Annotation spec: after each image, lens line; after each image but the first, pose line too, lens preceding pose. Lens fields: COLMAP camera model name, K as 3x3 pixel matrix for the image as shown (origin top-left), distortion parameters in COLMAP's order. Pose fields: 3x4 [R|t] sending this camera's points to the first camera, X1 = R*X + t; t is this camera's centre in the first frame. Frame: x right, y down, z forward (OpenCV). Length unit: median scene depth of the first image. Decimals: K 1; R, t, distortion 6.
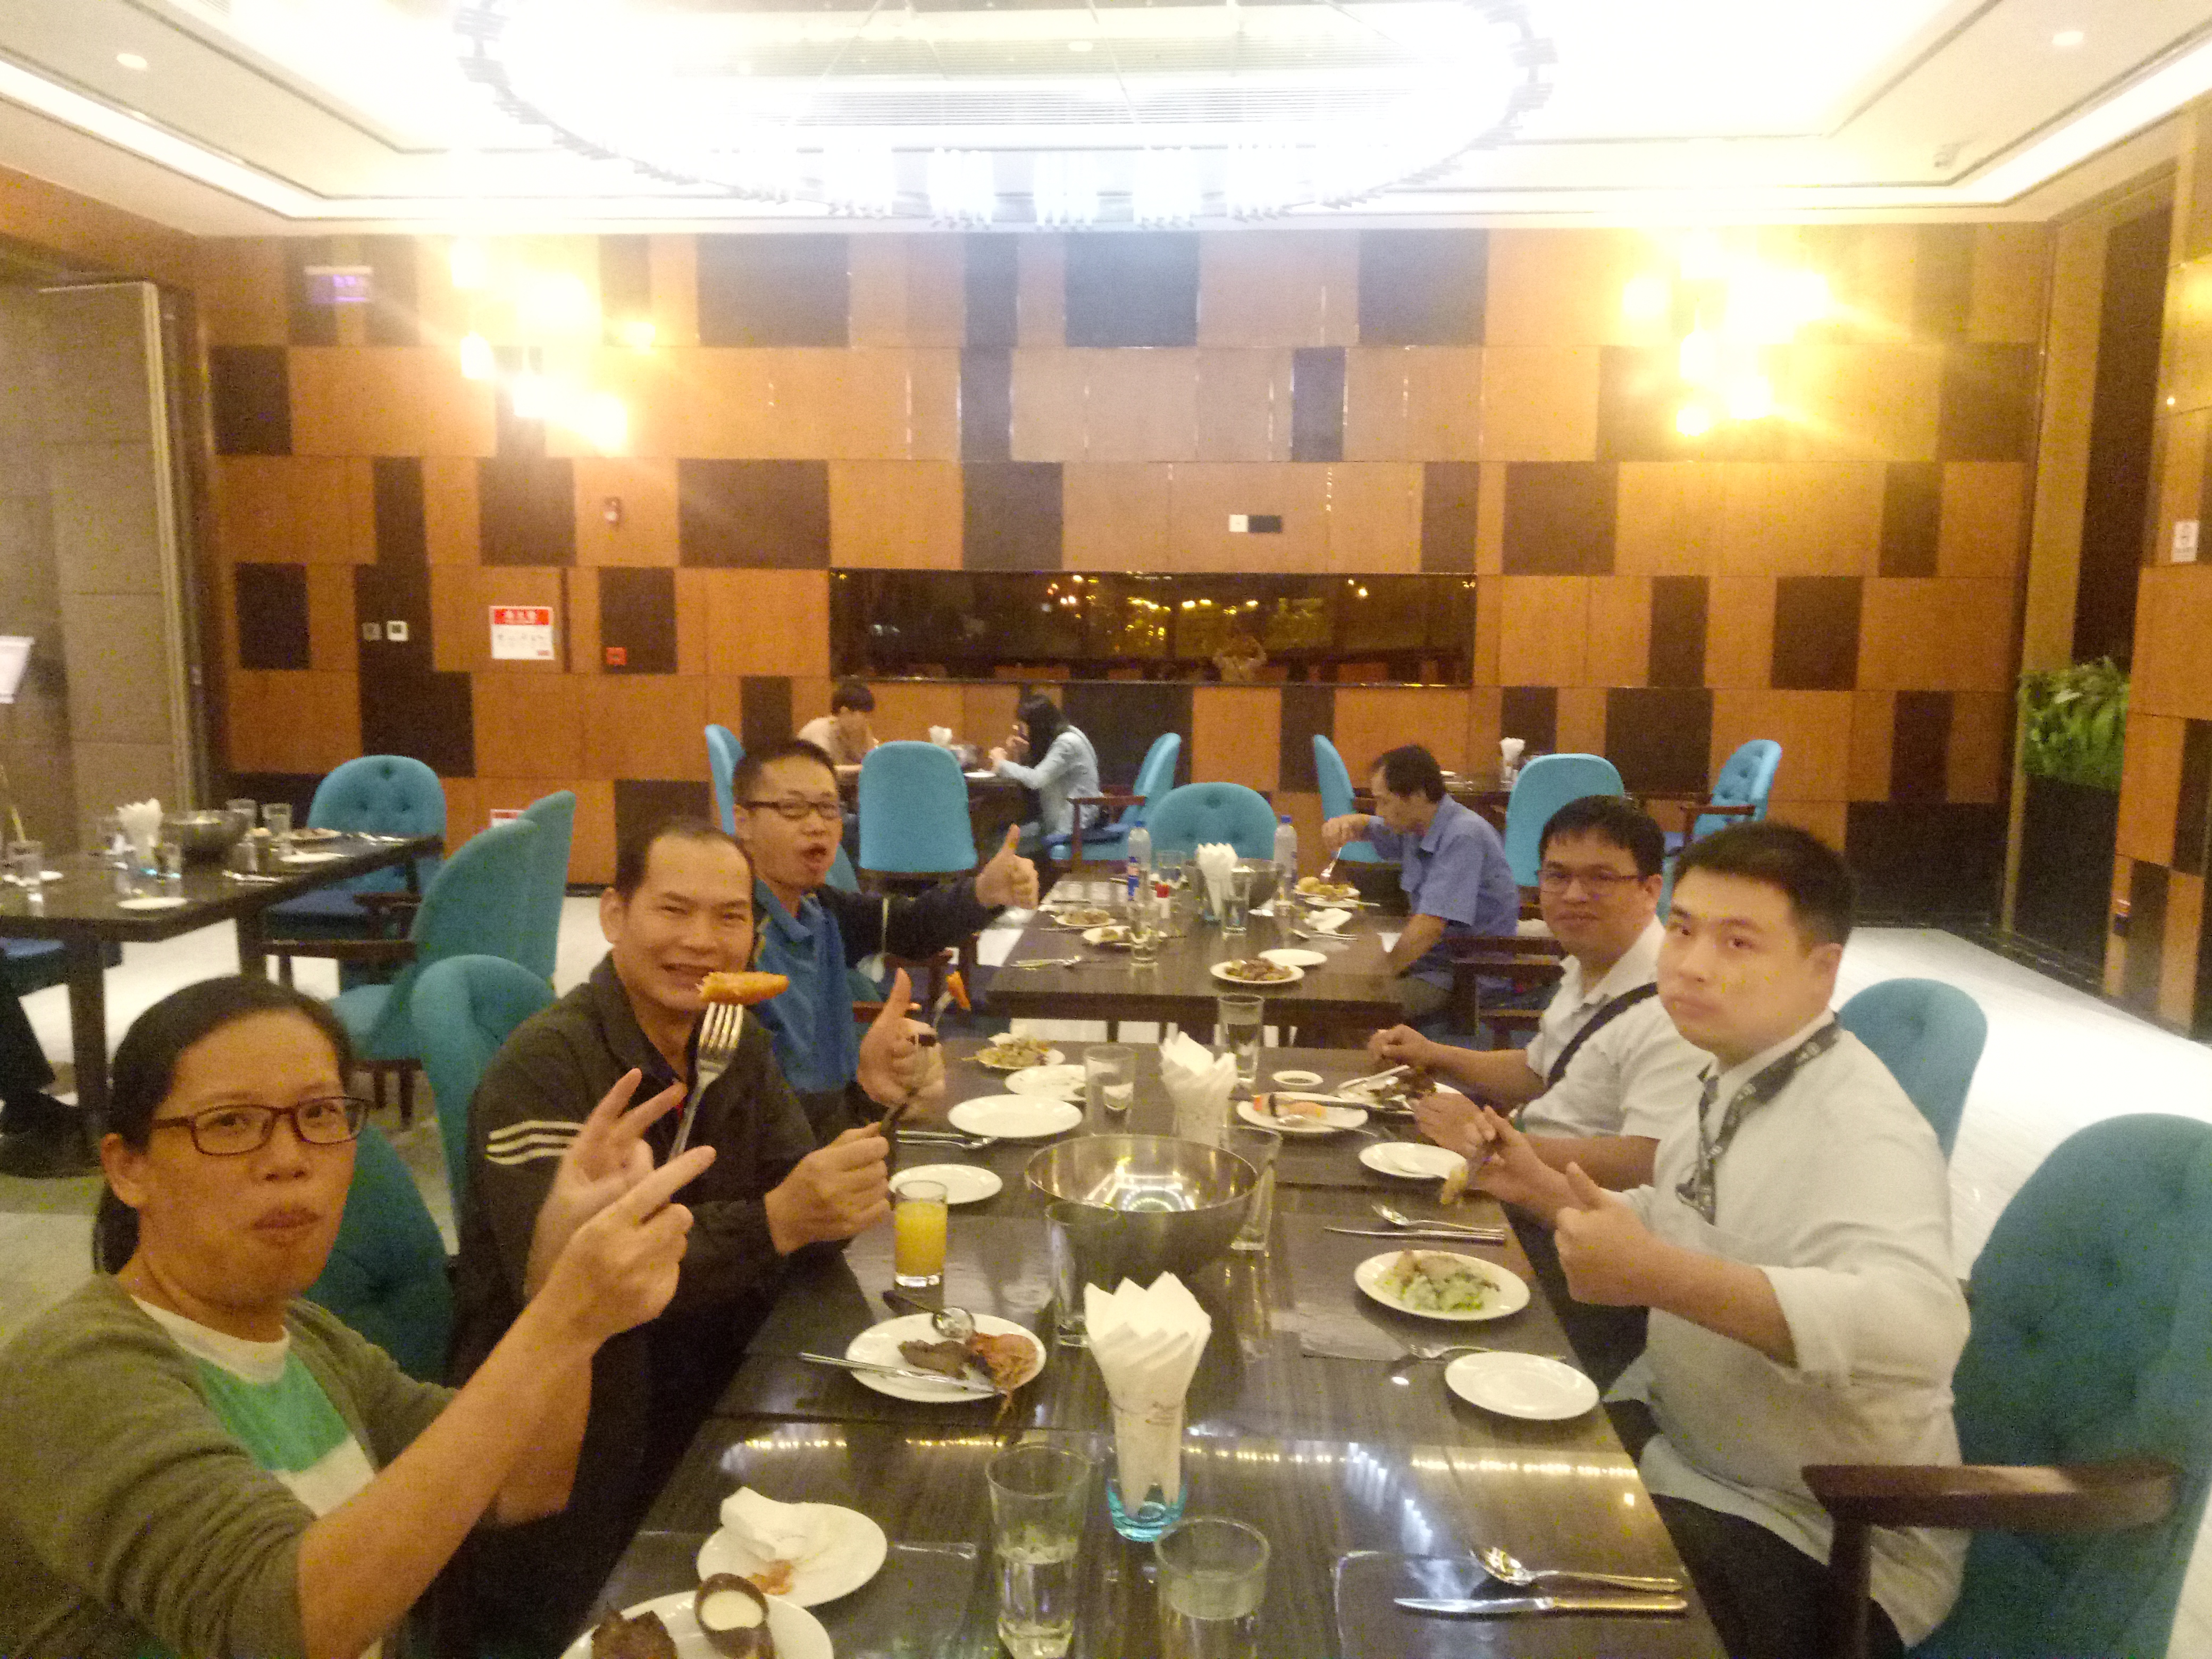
lens RADIAL K [[1694.7, 0, 1104.1], [0, 1694.7, 821.9], [0, 0, 1]] dist [0.016498, -0.003804]
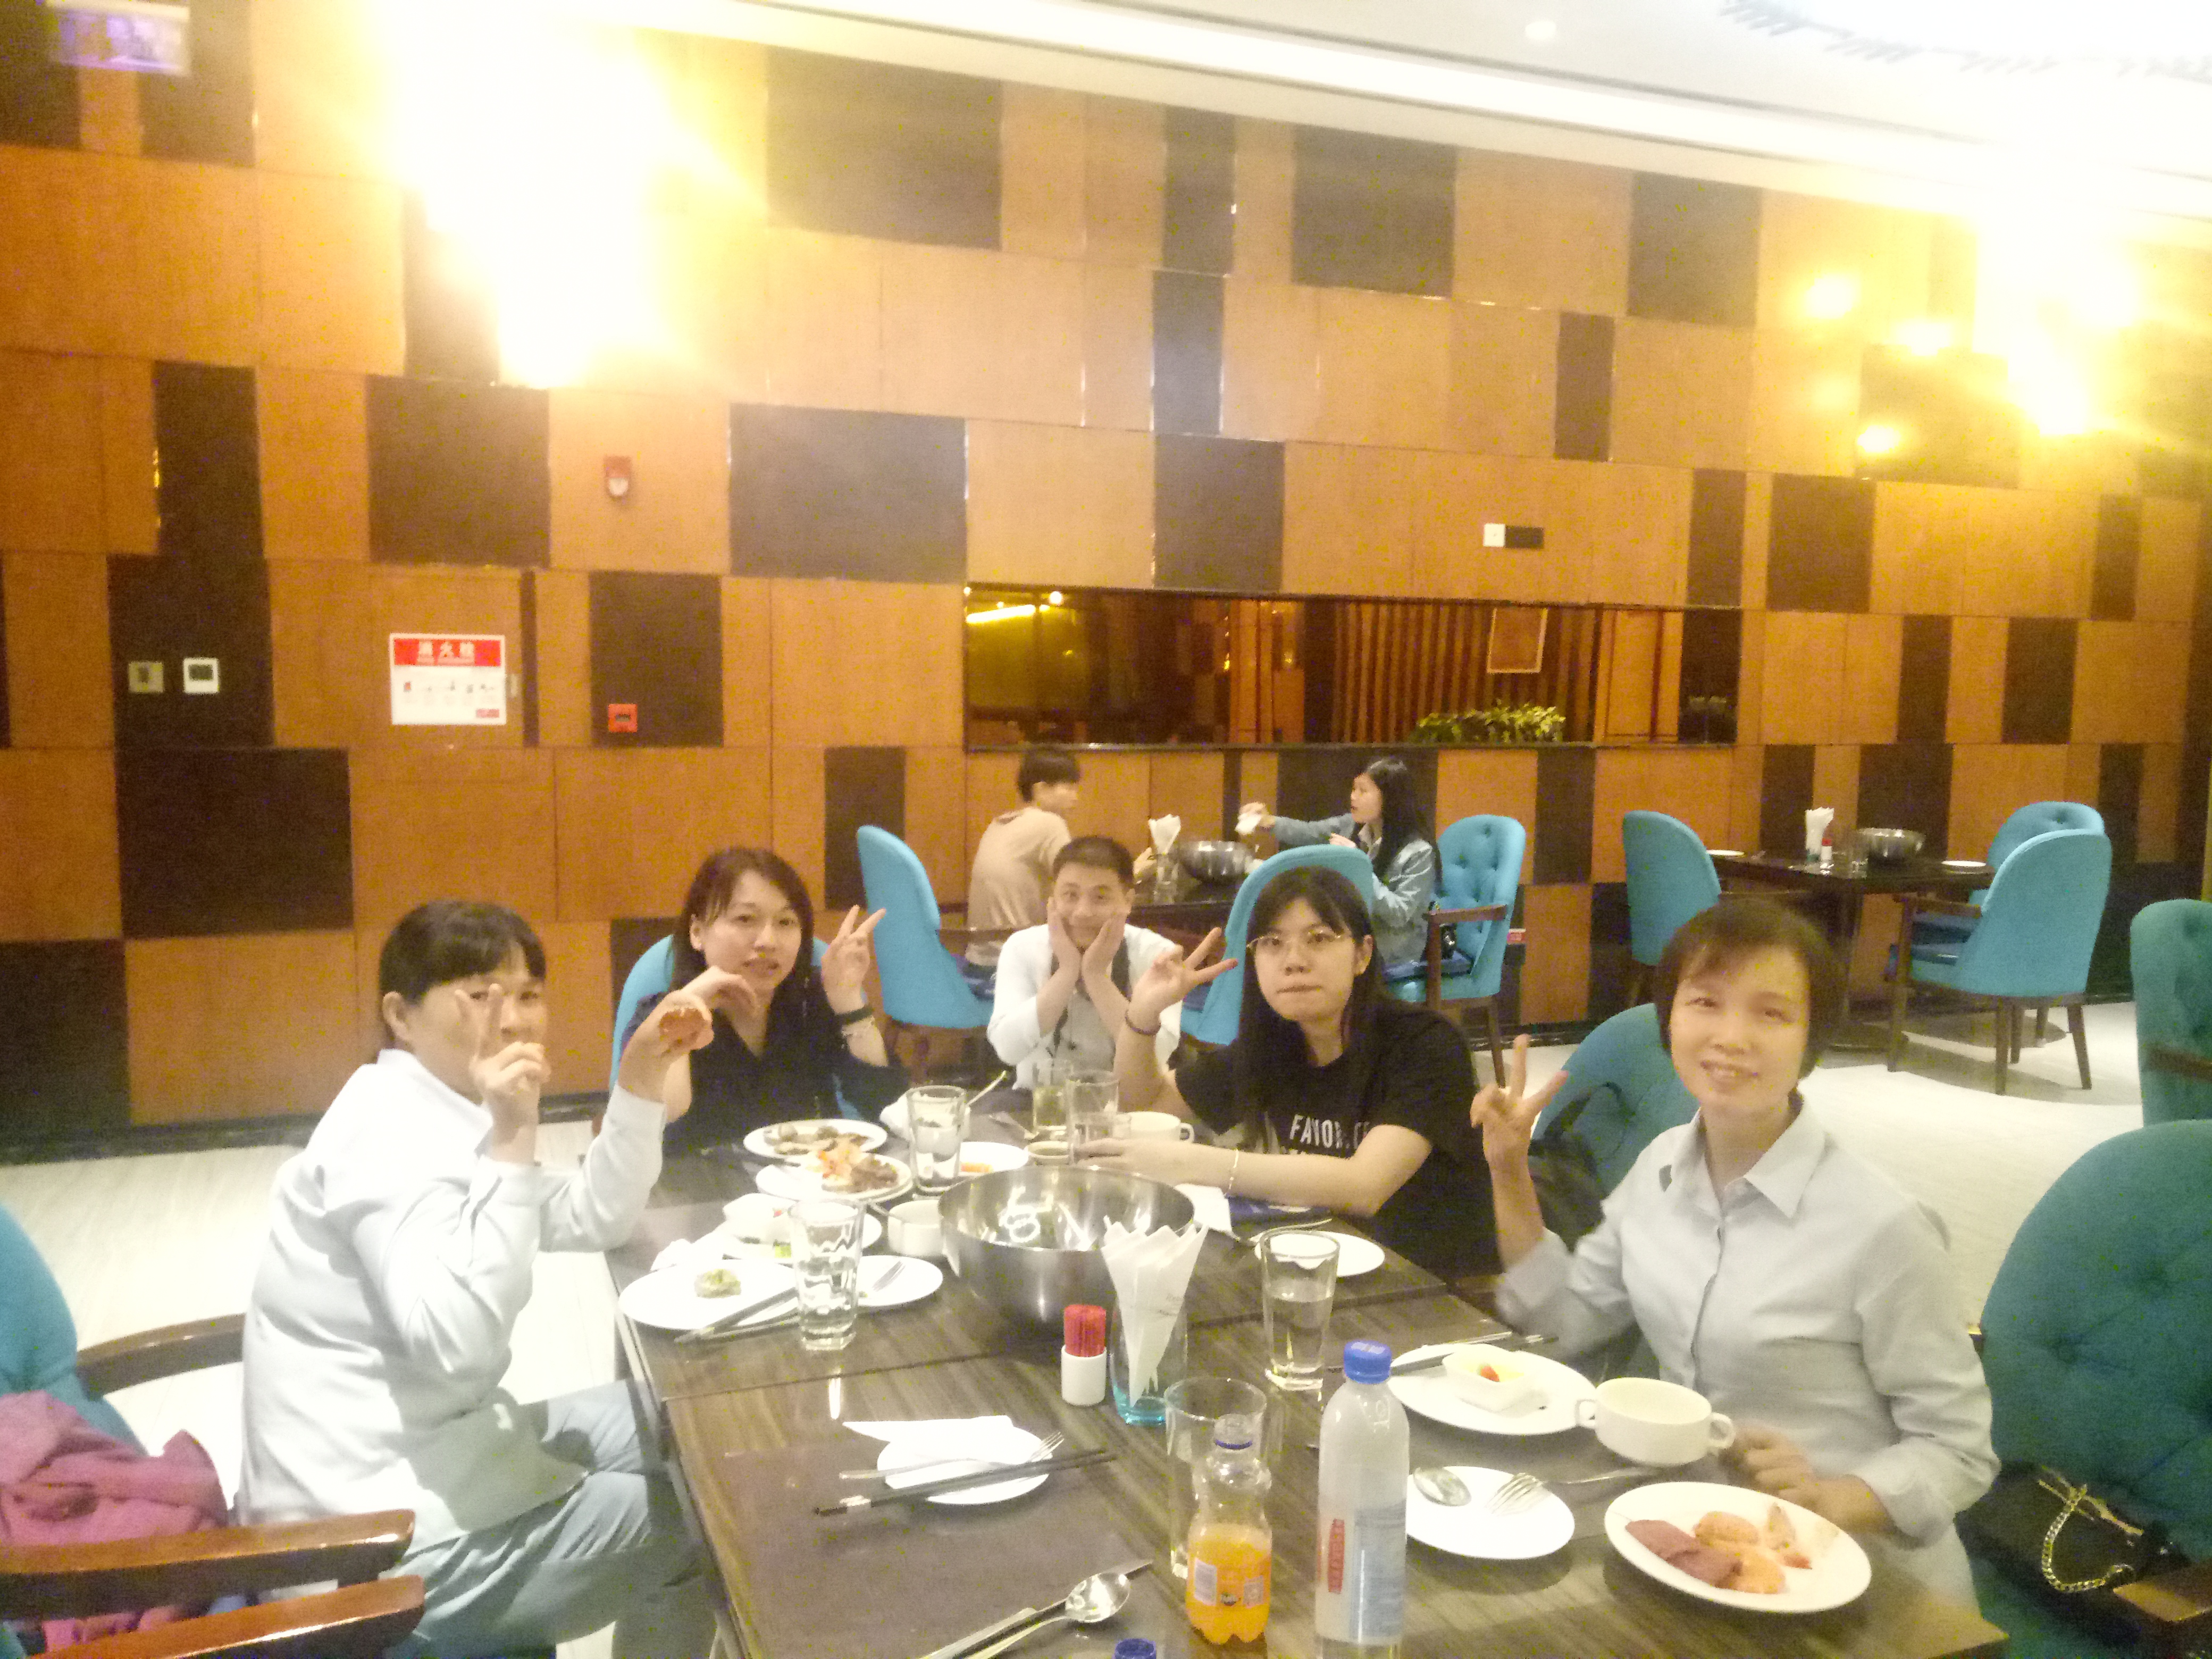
lens RADIAL K [[1694.7, 0, 1094.9], [0, 1694.7, 835.9], [0, 0, 1]] dist [0.016498, -0.003804]
pose [[0.902788, -0.037920, 0.428411, -0.409748], [0.049426, 0.998653, -0.015761, -0.038819], [-0.427236, 0.035404, 0.903447, 0.393380]]
